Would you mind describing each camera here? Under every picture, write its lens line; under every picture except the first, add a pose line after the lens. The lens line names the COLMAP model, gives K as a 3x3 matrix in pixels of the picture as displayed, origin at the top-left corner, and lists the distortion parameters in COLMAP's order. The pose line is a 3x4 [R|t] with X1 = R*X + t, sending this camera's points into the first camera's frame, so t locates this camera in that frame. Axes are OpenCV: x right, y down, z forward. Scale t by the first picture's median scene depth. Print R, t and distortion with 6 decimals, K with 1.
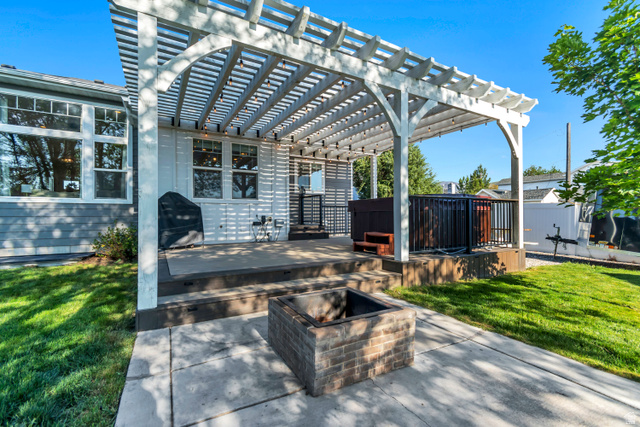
lens RADIAL K [[285.0, 0, 319.5], [0, 285.0, 214.0], [0, 0, 1]] dist [0.004213, -0.000056]
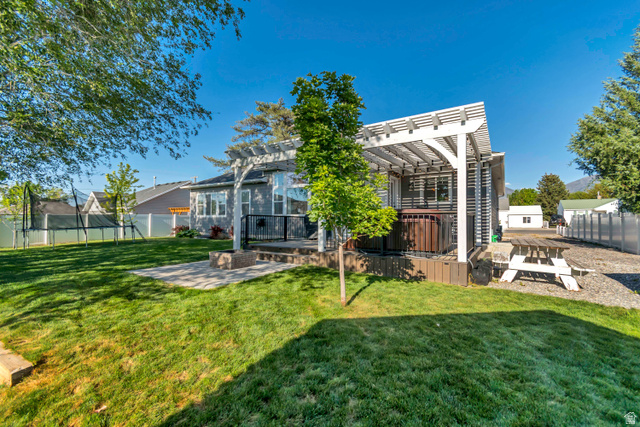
lens RADIAL K [[285.0, 0, 321.1], [0, 285.0, 215.6], [0, 0, 1]] dist [0.004213, -0.000056]
pose [[0.460040, -0.013032, -0.887802, 1.643073], [0.003044, 0.999910, -0.013101, -0.031329], [0.887893, 0.003324, 0.460038, 0.178190]]
